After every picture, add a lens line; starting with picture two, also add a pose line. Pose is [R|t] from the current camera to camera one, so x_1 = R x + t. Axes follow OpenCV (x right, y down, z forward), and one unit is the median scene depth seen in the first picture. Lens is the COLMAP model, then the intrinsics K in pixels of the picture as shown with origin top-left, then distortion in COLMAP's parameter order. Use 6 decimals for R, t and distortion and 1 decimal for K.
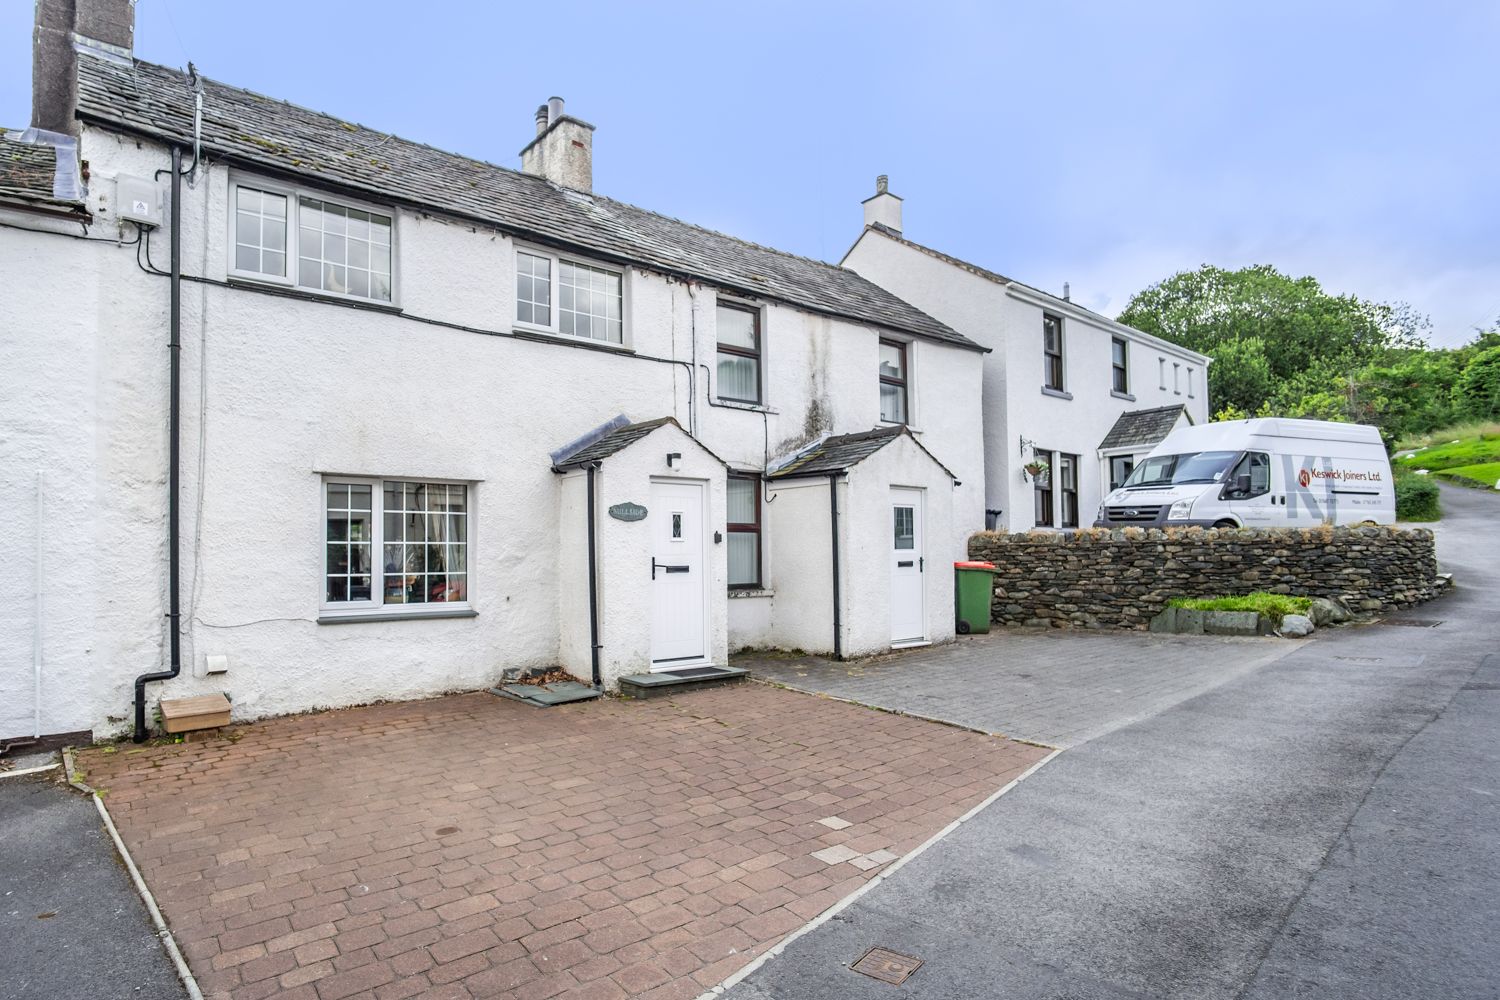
lens RADIAL K [[859.6, 0, 749.8], [0, 859.6, 530.3], [0, 0, 1]] dist [-0.017594, 0.003813]
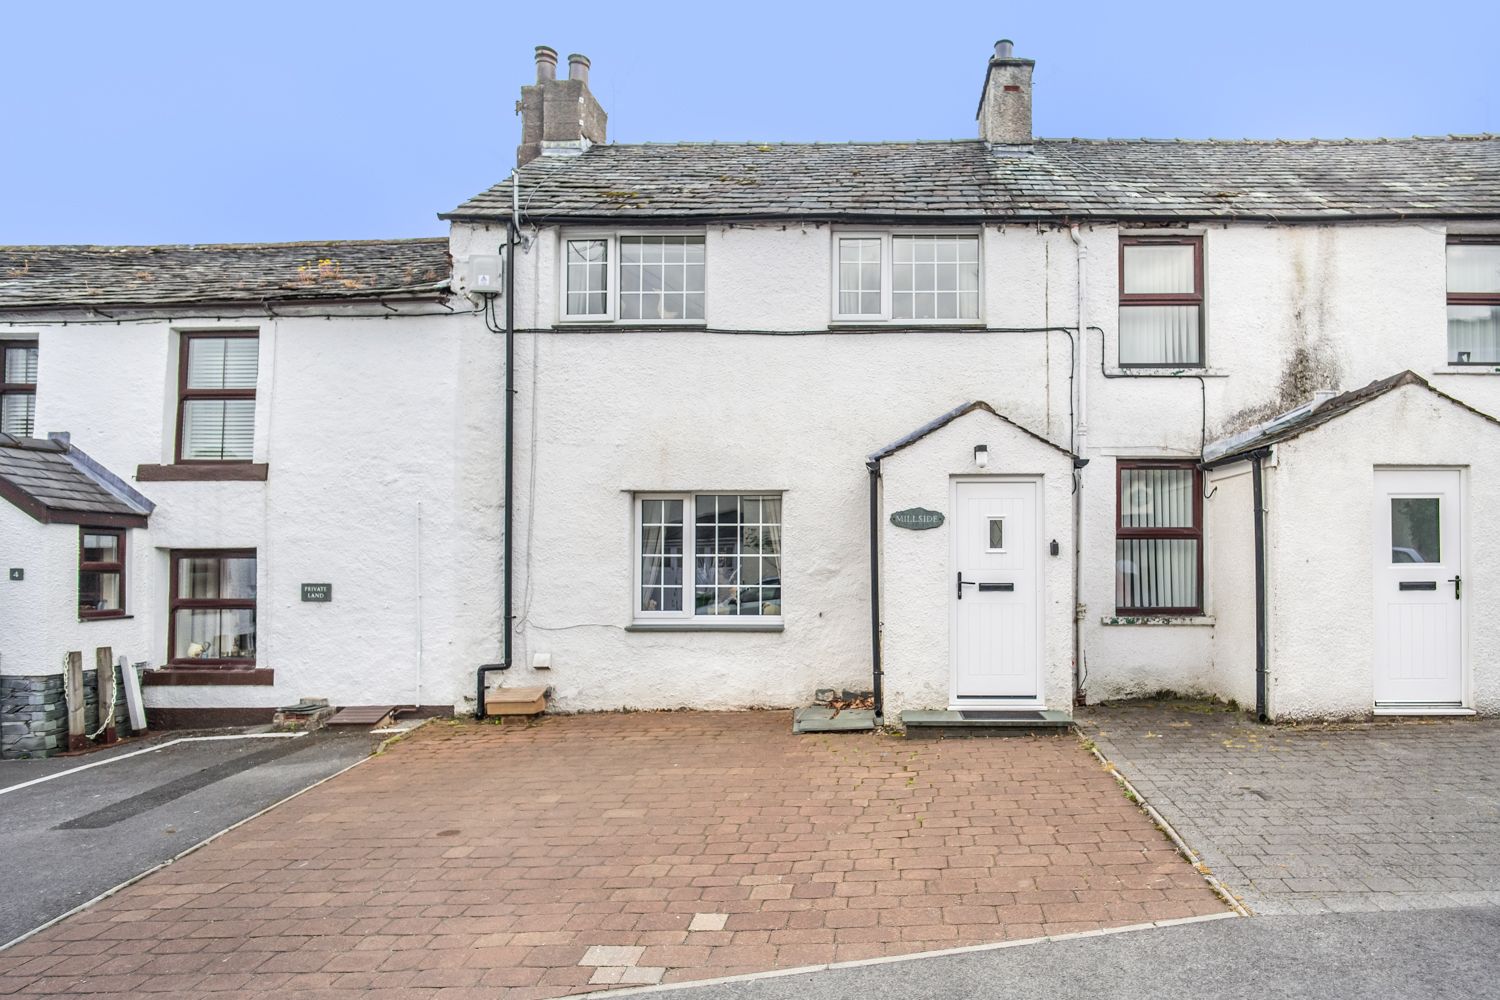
lens RADIAL K [[922.8, 0, 750.4], [0, 922.8, 555.7], [0, 0, 1]] dist [-0.015905, 0.003027]
pose [[0.750919, 0.000237, -0.660394, 0.367290], [0.014023, 0.999769, 0.016305, -0.002371], [0.660246, -0.021504, 0.750742, 0.218734]]
